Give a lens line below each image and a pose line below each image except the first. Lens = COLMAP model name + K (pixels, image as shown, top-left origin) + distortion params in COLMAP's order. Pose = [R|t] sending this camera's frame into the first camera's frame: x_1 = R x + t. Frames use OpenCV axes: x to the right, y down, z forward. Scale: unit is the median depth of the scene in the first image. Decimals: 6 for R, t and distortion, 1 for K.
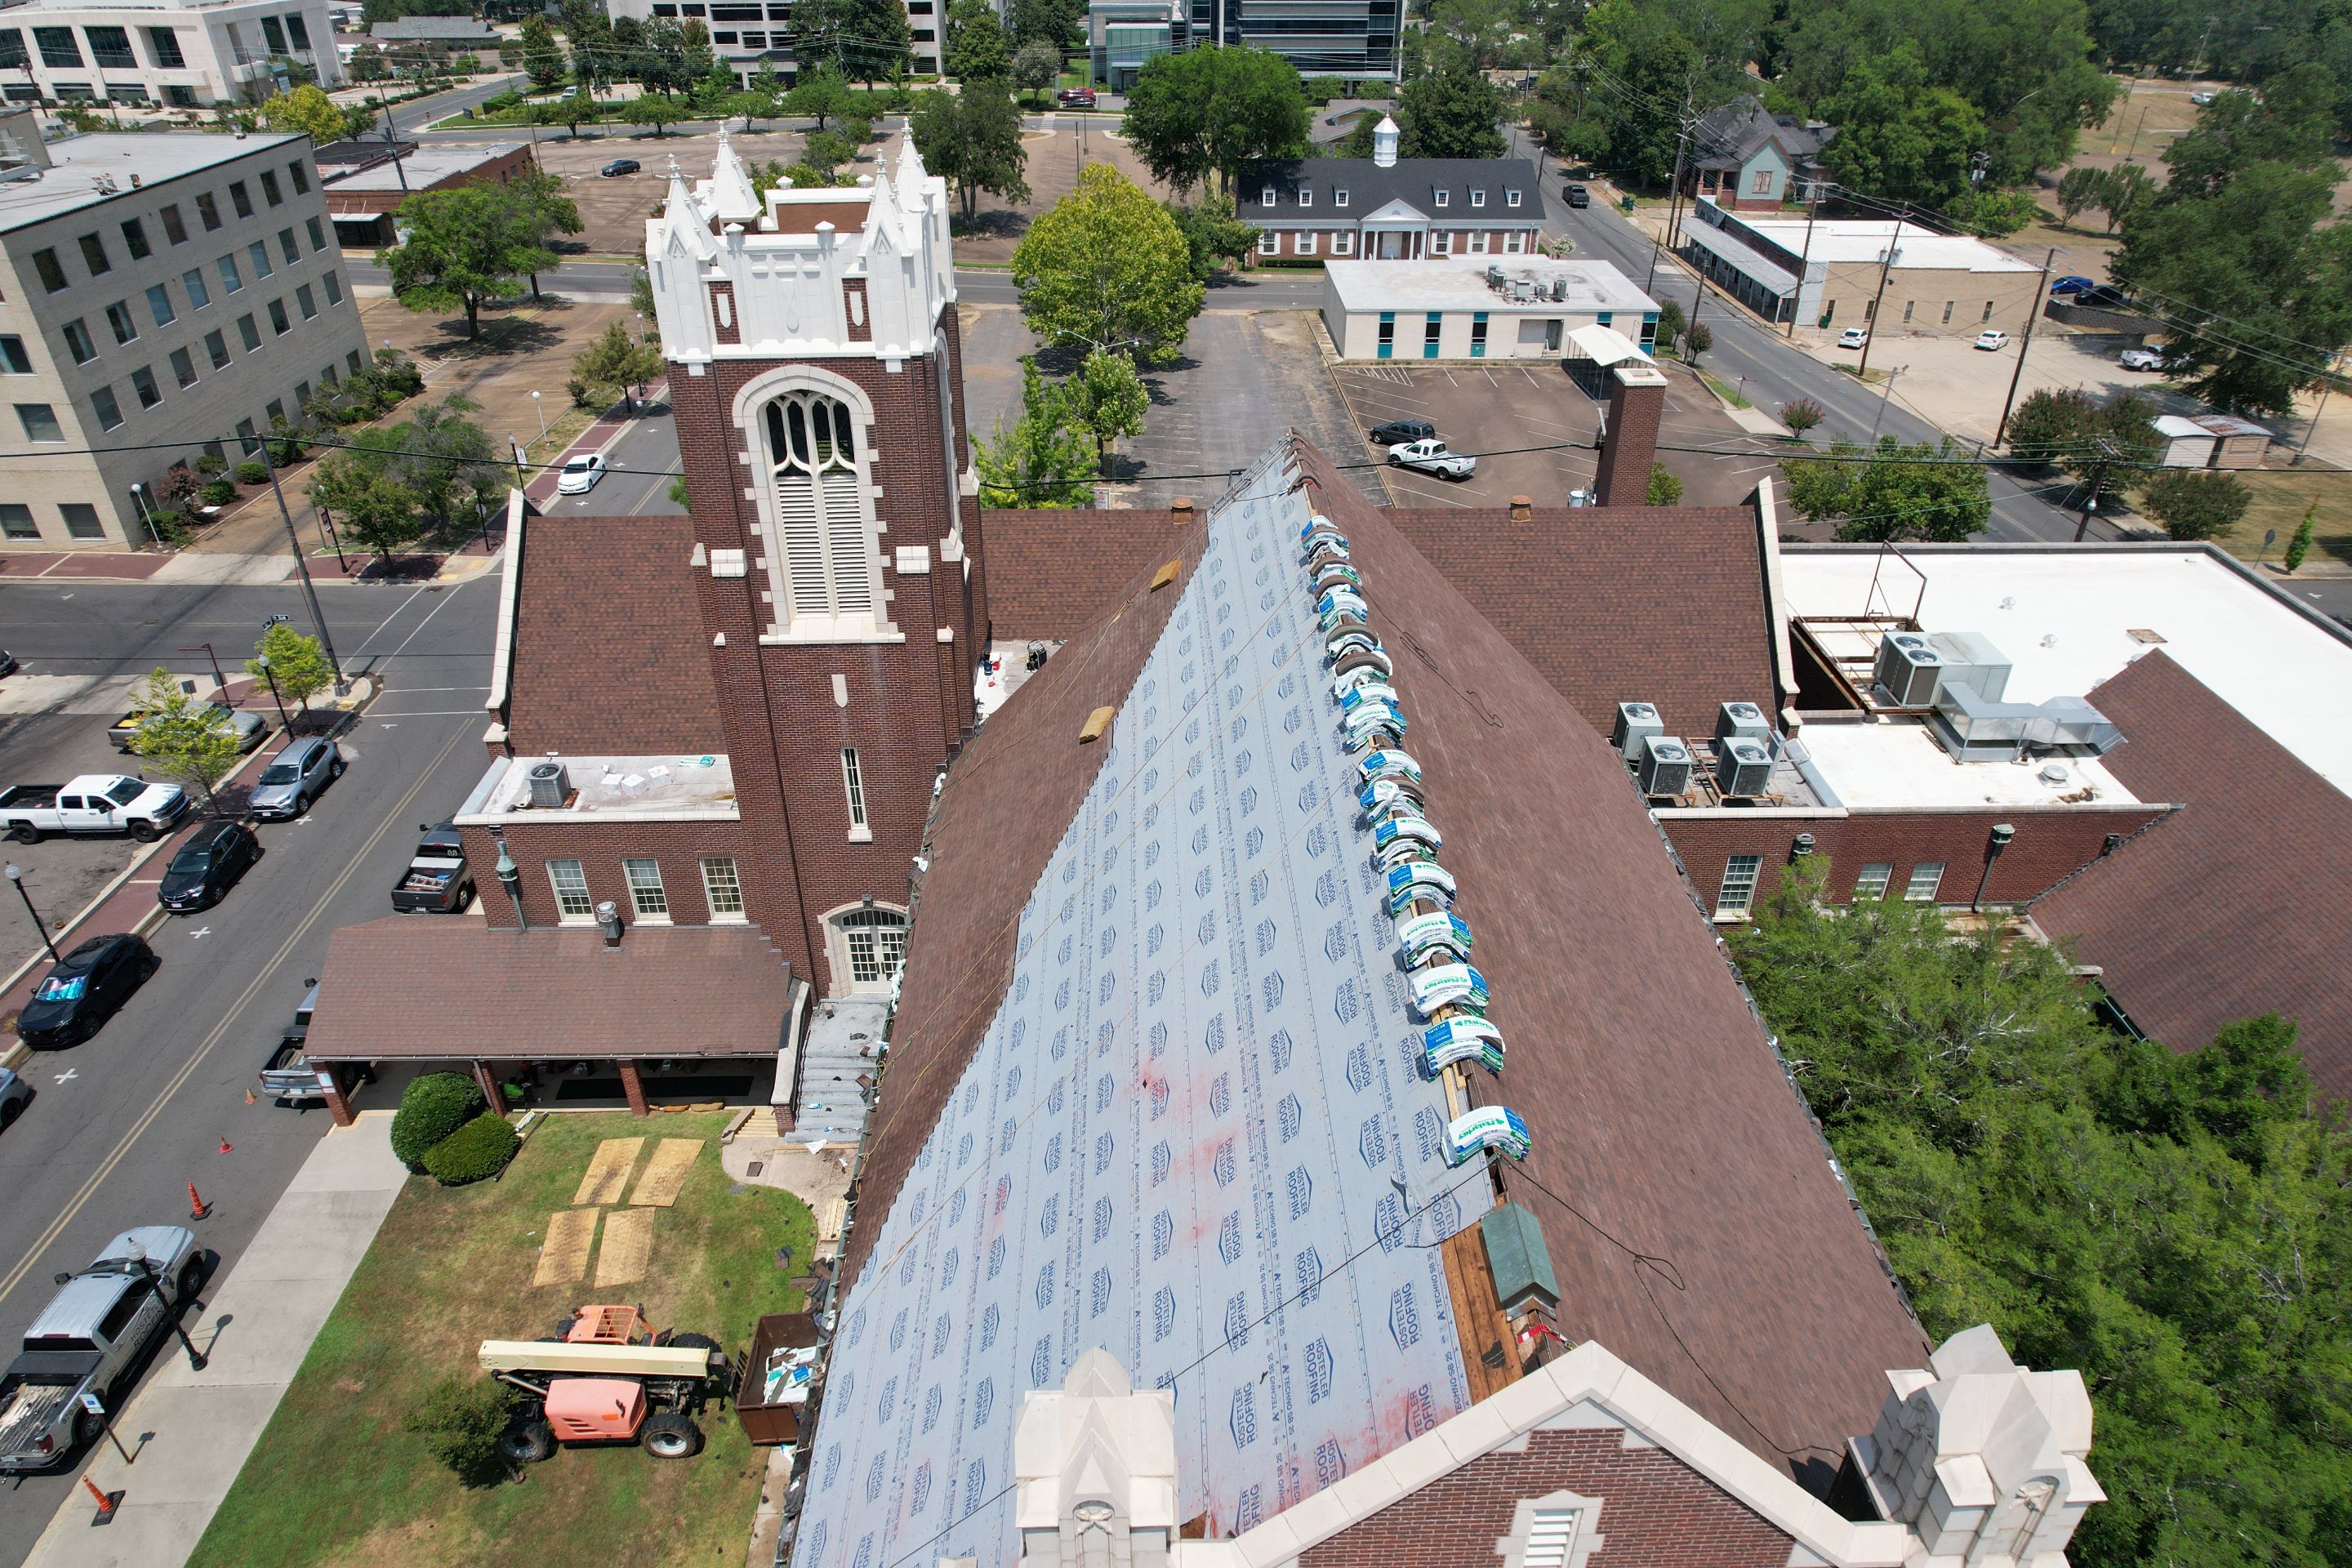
lens RADIAL K [[1495.6, 0, 1177.6], [0, 1495.6, 801.0], [0, 0, 1]] dist [-0.074670, 0.065242]
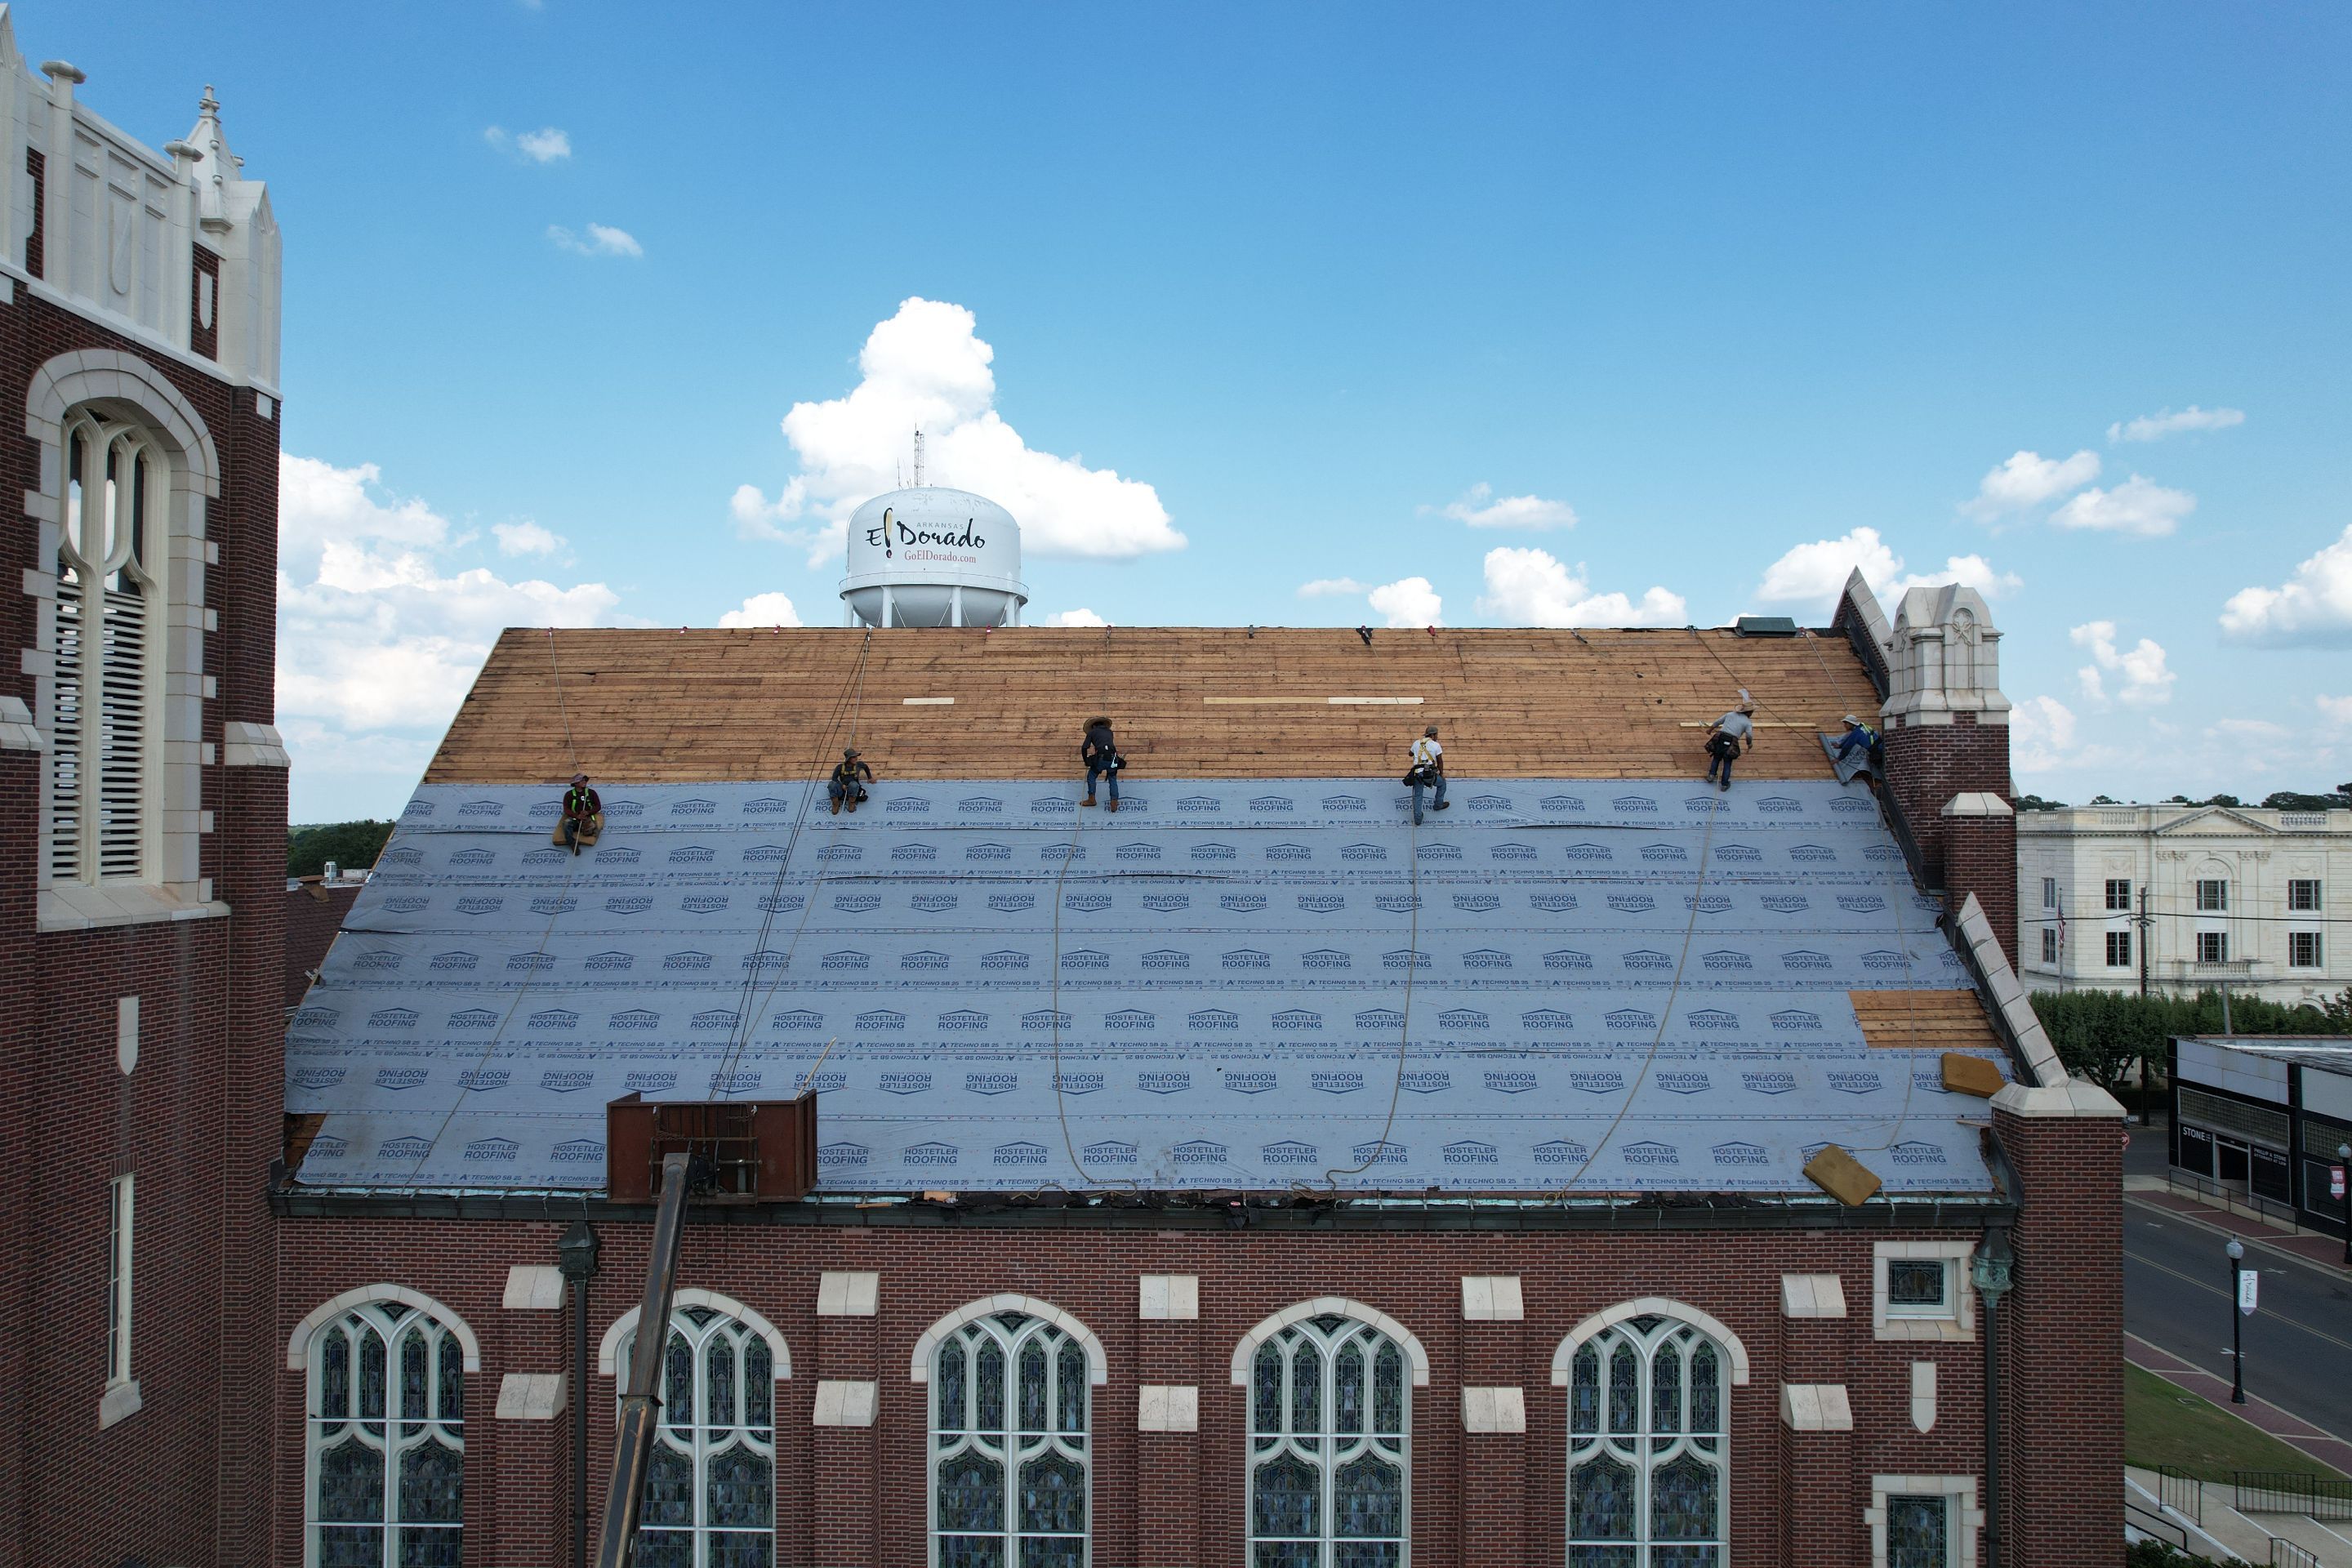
lens RADIAL K [[1497.0, 0, 1170.9], [0, 1497.0, 792.8], [0, 0, 1]] dist [-0.073329, 0.063324]
pose [[0.044952, 0.027032, 0.998623, -0.611268], [0.535235, 0.843399, -0.046923, 0.055664], [-0.843506, 0.536607, 0.023444, 0.594205]]
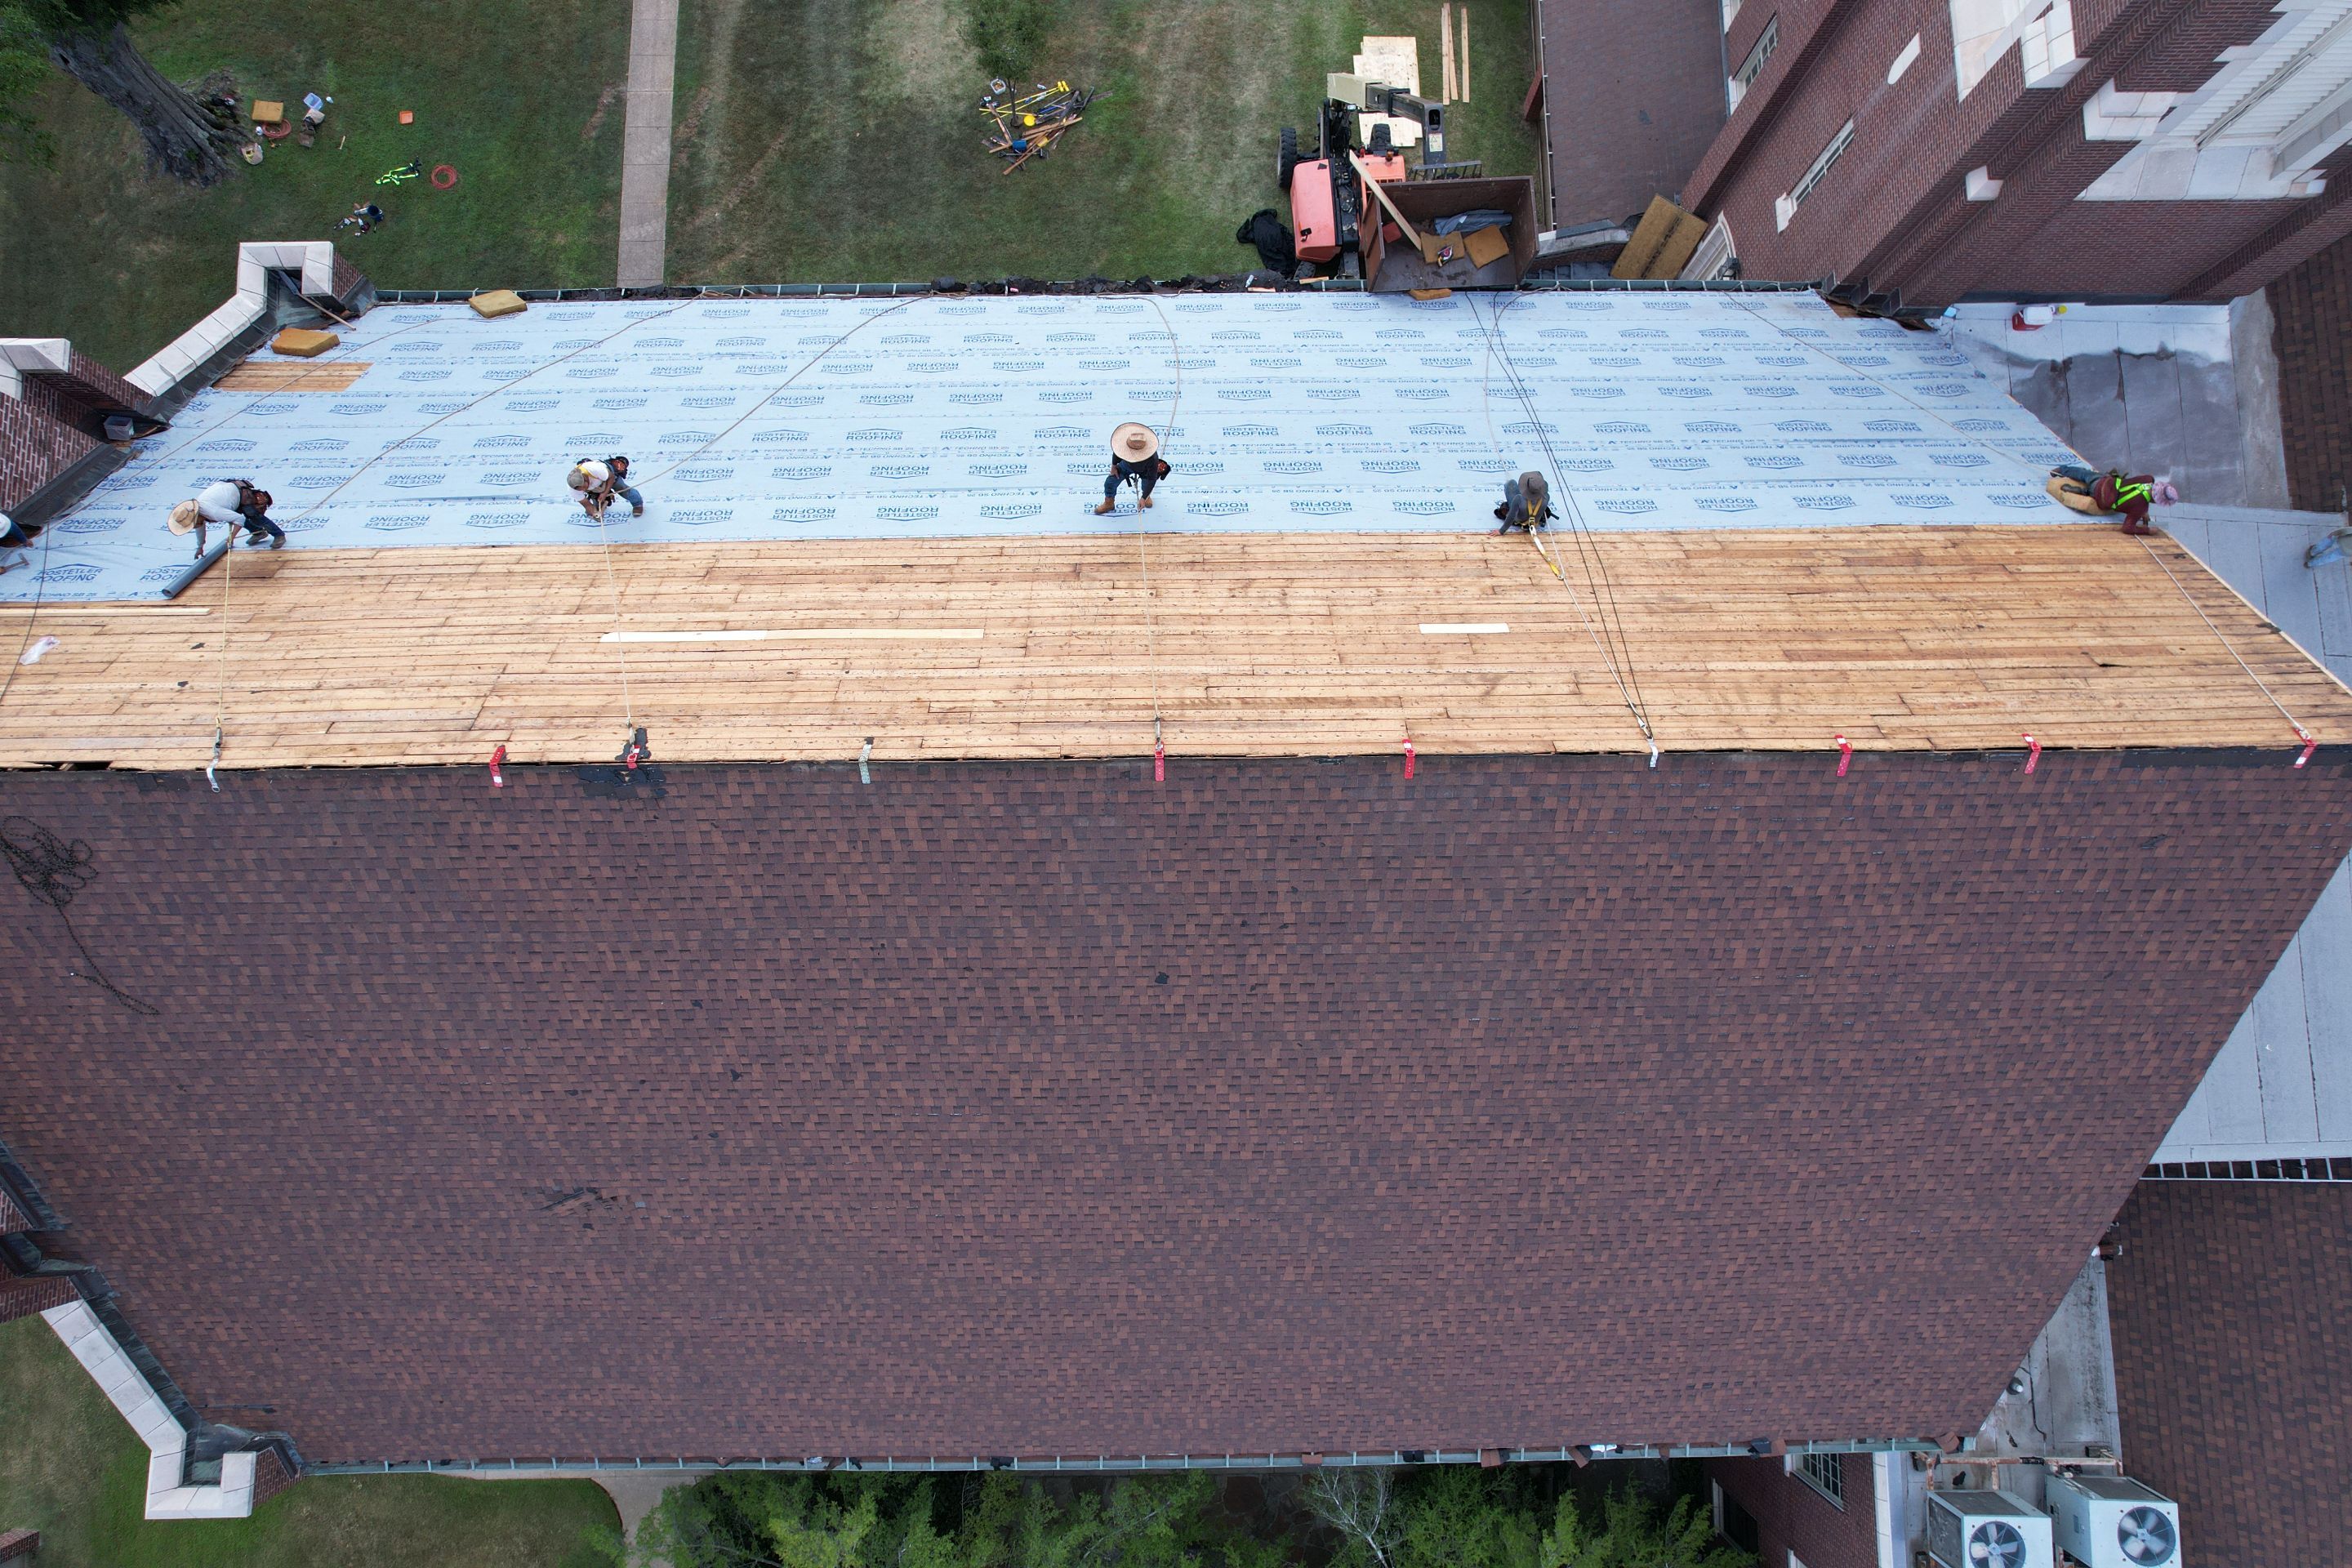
lens RADIAL K [[1495.6, 0, 1177.6], [0, 1495.6, 801.0], [0, 0, 1]] dist [-0.074670, 0.065242]
pose [[-0.013223, 0.993301, -0.114795, 0.119708], [-0.546143, 0.088993, 0.832951, -0.332116], [0.837587, 0.073708, 0.541308, 0.418939]]
